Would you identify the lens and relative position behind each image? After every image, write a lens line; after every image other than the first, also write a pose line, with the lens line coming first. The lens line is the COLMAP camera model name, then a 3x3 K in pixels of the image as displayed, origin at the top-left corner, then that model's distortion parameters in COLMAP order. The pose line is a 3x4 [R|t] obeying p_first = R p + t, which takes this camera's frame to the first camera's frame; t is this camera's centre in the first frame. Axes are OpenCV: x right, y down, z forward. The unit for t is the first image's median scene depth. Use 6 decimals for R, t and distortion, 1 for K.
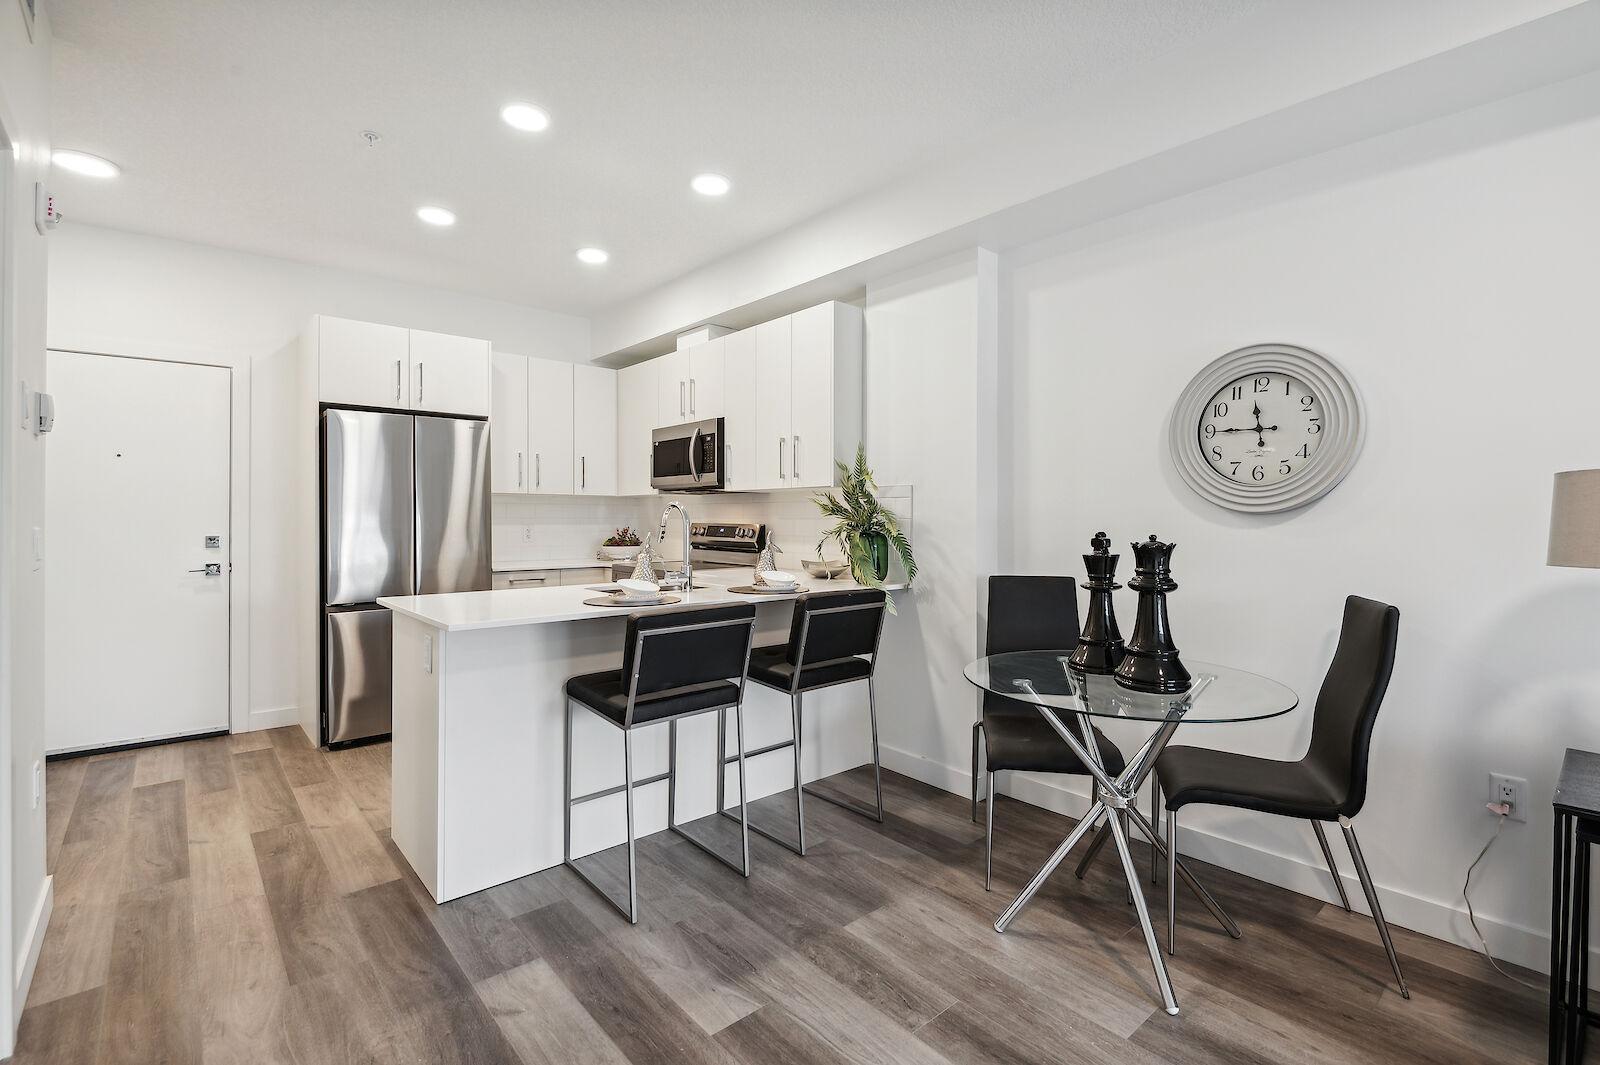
lens RADIAL K [[725.3, 0, 796.5], [0, 725.3, 553.7], [0, 0, 1]] dist [0.001781, -0.000213]
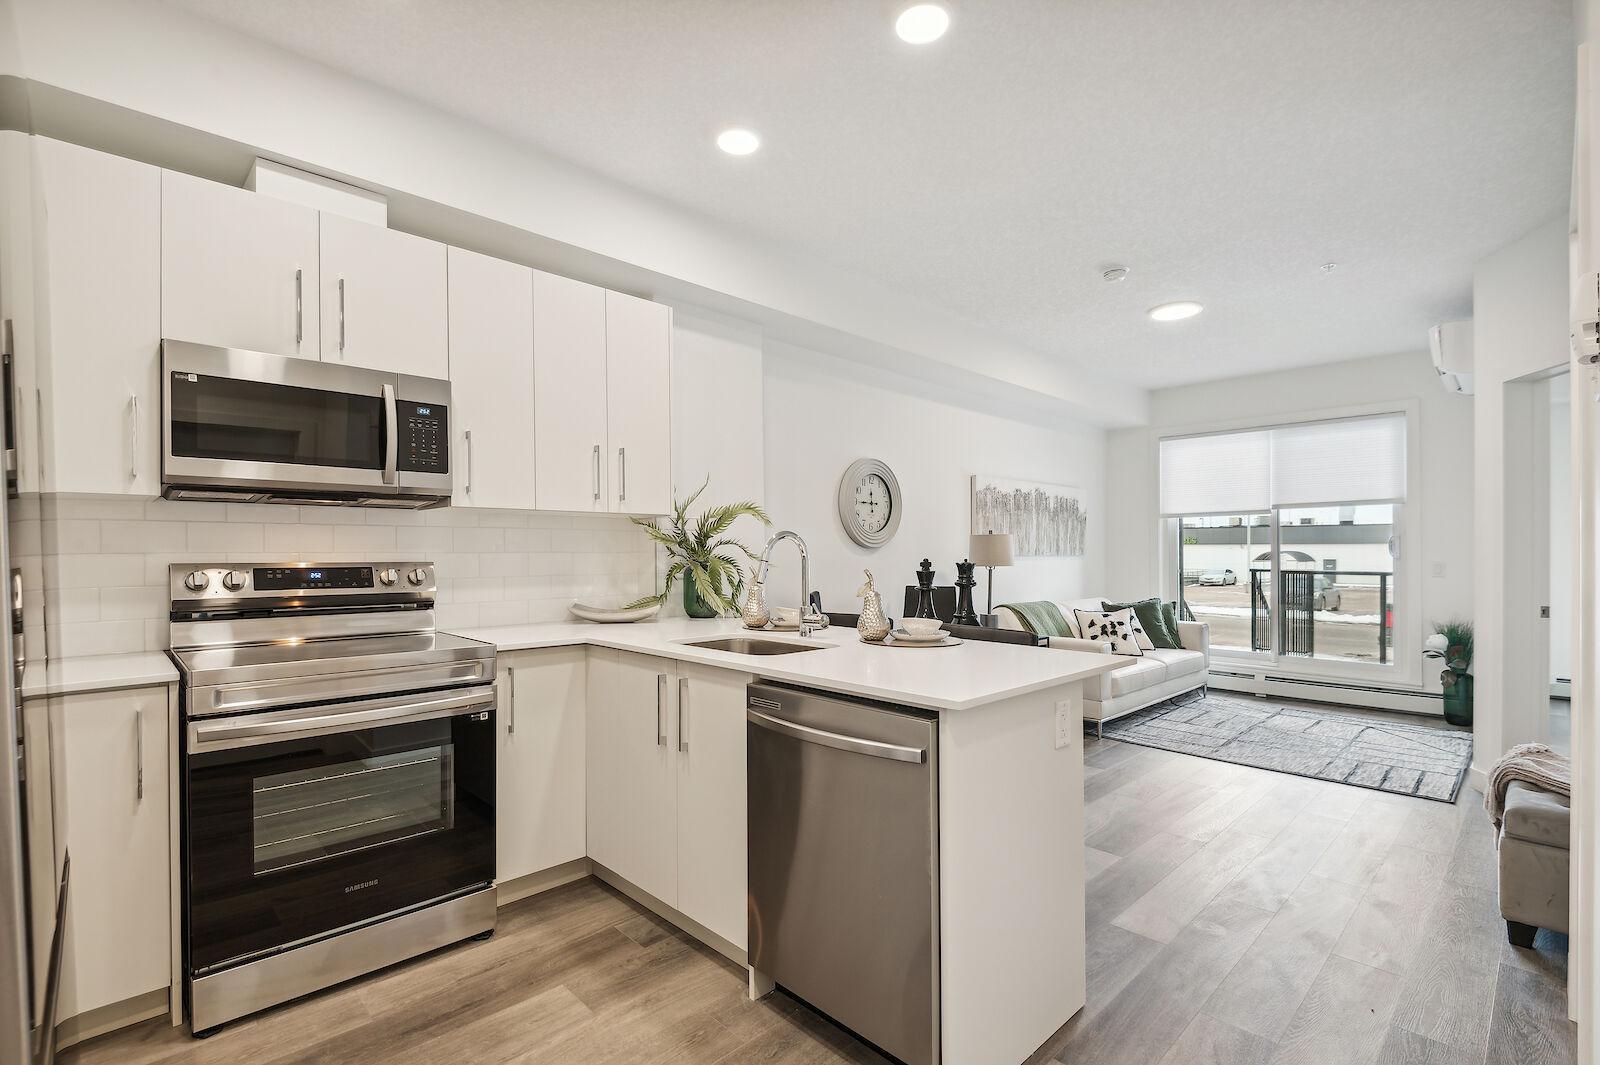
lens RADIAL K [[725.3, 0, 796.5], [0, 725.3, 553.7], [0, 0, 1]] dist [0.001781, -0.000213]
pose [[-0.048312, 0.001293, 0.998831, -1.214605], [0.054884, 0.998492, 0.001363, -0.056313], [-0.997323, 0.054886, -0.048310, 1.296909]]
